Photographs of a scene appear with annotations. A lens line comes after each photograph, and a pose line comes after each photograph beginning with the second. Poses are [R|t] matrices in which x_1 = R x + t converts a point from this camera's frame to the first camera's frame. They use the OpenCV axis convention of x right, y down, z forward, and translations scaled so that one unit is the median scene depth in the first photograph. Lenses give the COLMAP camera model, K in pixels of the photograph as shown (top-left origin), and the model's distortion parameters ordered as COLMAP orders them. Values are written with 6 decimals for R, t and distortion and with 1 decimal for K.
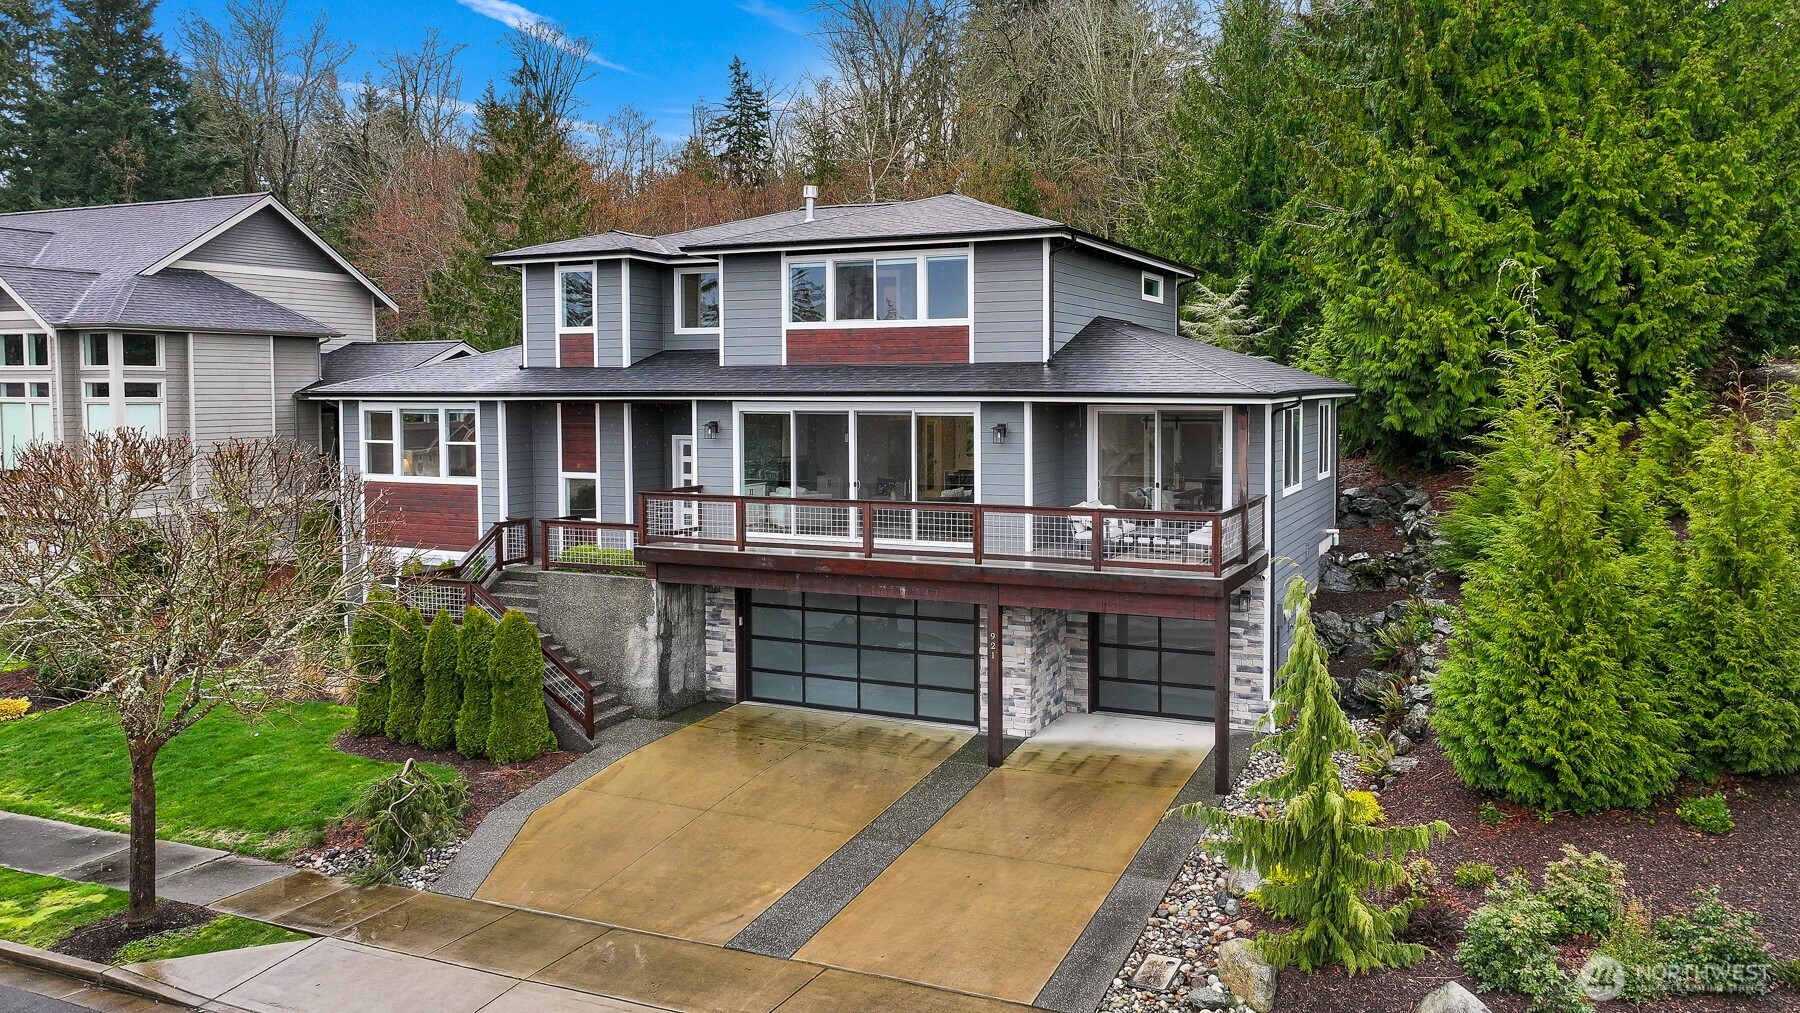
lens RADIAL K [[1266.0, 0, 982.1], [0, 1266.0, 393.8], [0, 0, 1]] dist [0.012549, -0.005494]
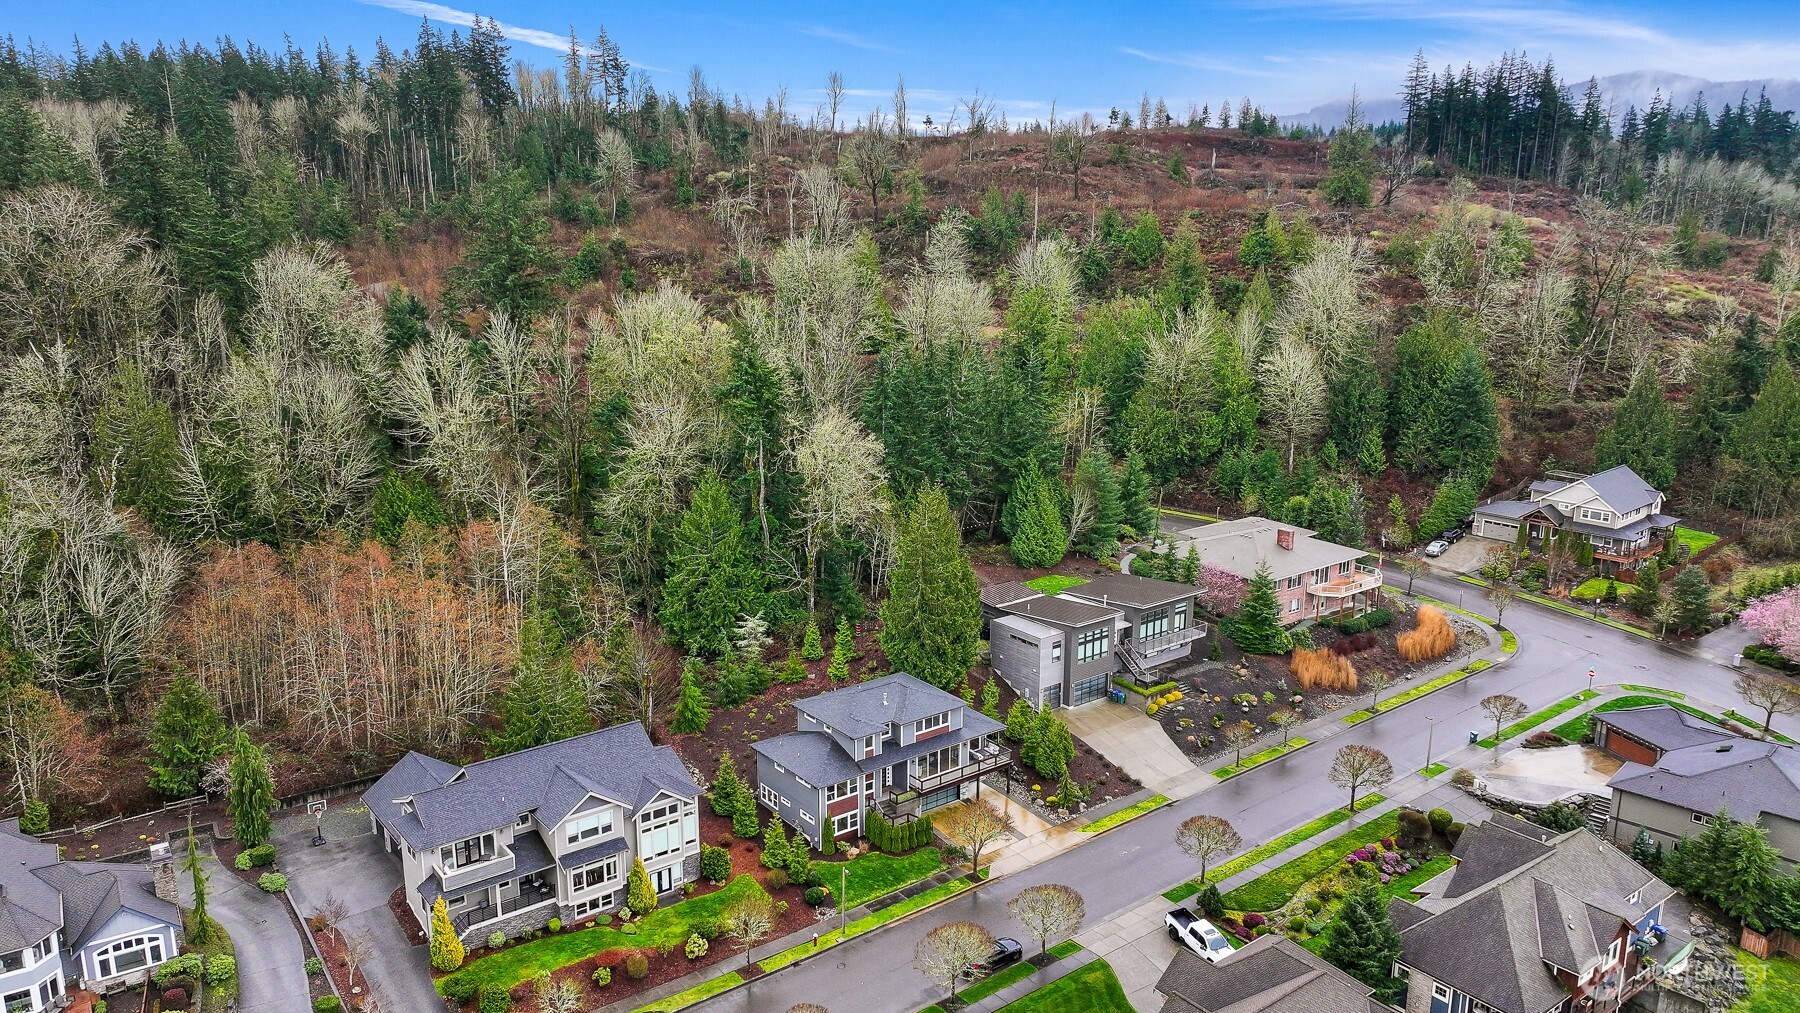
lens RADIAL K [[1266.0, 0, 867.7], [0, 1266.0, 473.9], [0, 0, 1]] dist [0.012549, -0.005494]
pose [[0.505076, -0.175346, 0.845075, -4.070840], [0.013057, 0.980585, 0.195660, -1.932213], [-0.862976, -0.087789, 0.497560, -1.061978]]
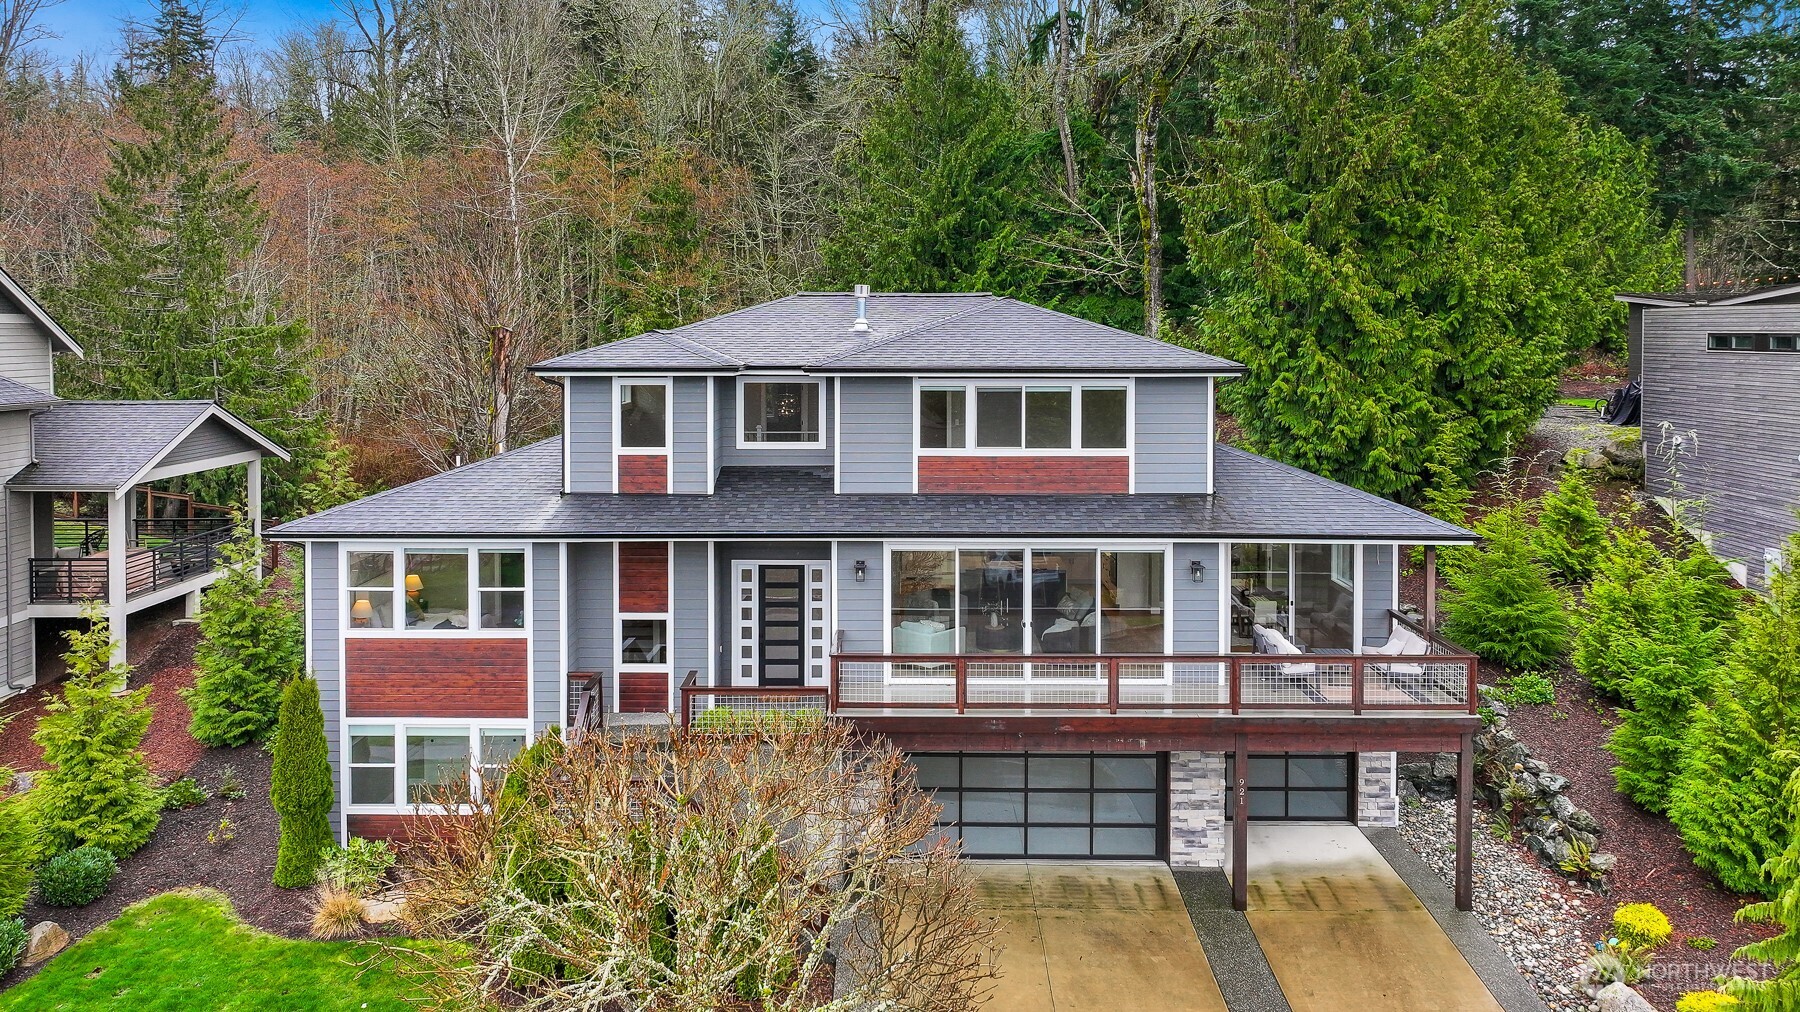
lens RADIAL K [[1266.0, 0, 890.0], [0, 1266.0, 329.2], [0, 0, 1]] dist [0.012549, -0.005494]
pose [[0.925048, 0.003028, 0.379837, -0.559706], [0.000053, 0.999967, -0.008102, -0.144444], [-0.379849, 0.007515, 0.925018, 0.136495]]
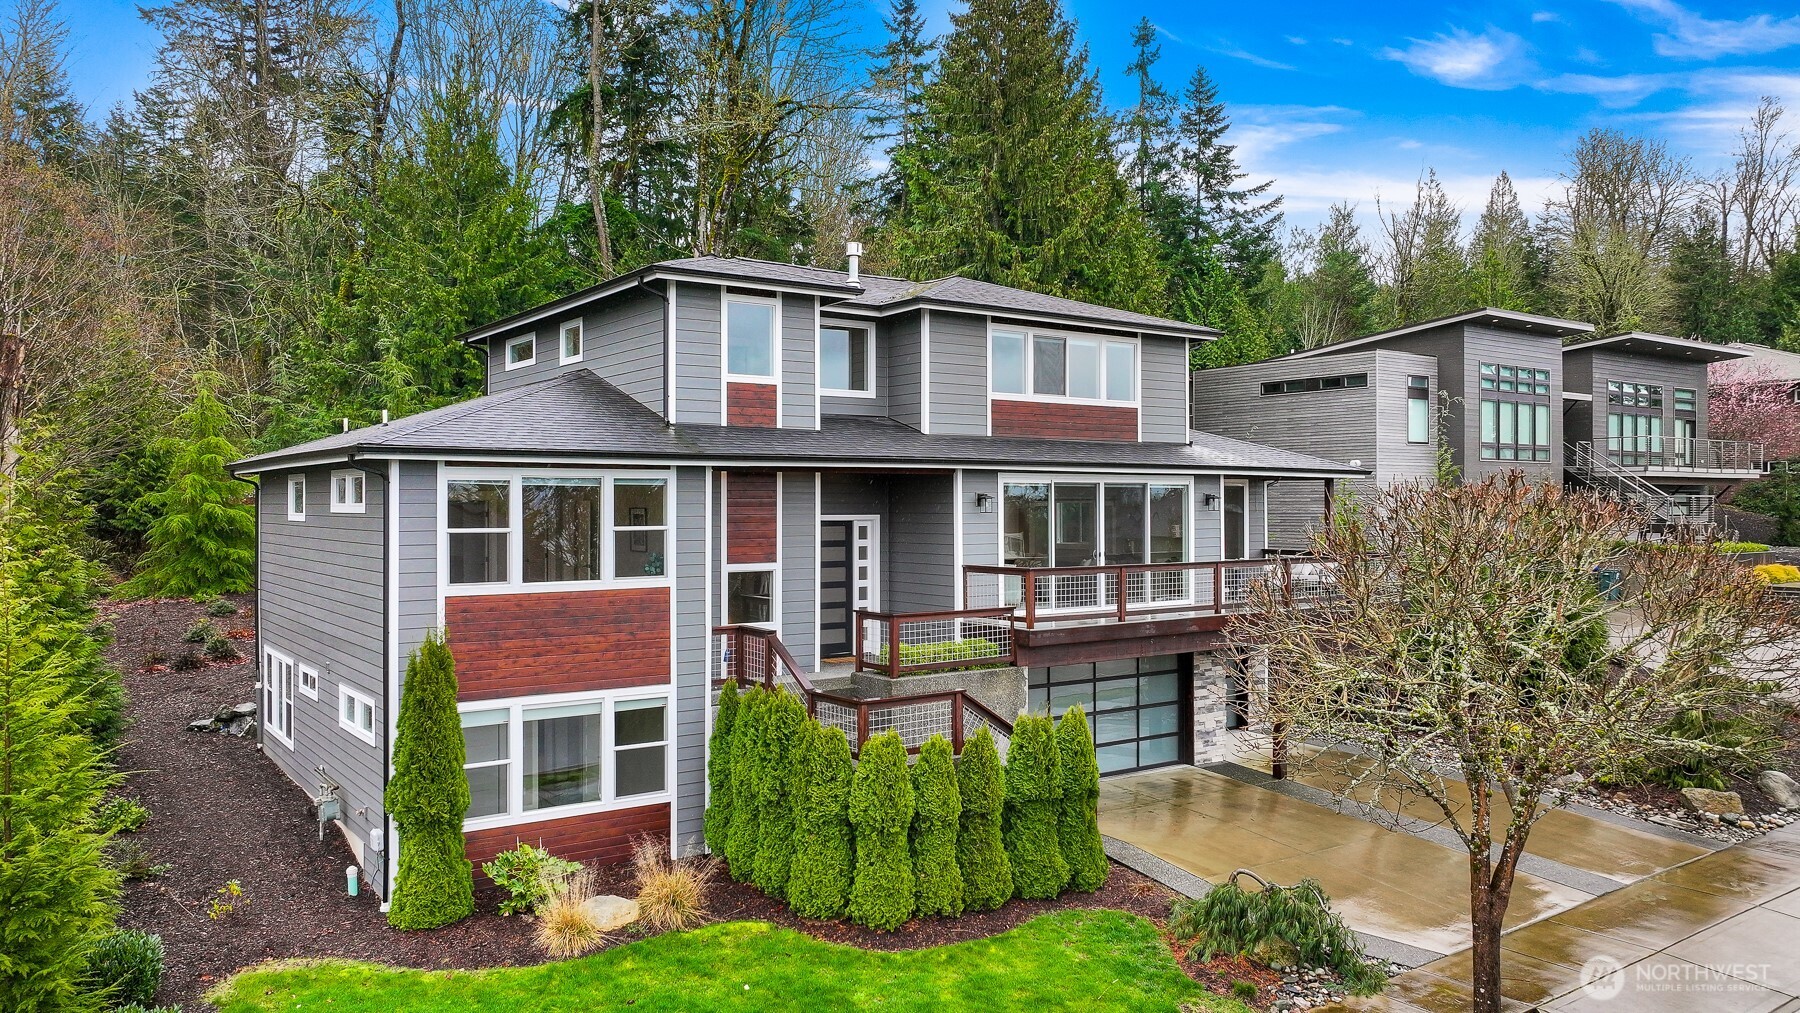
lens RADIAL K [[1266.0, 0, 893.7], [0, 1266.0, 462.4], [0, 0, 1]] dist [0.012549, -0.005494]
pose [[0.519308, 0.030145, 0.854055, -1.054290], [0.007791, 0.999169, -0.040004, 0.036280], [-0.854552, 0.027428, 0.518642, 0.596222]]
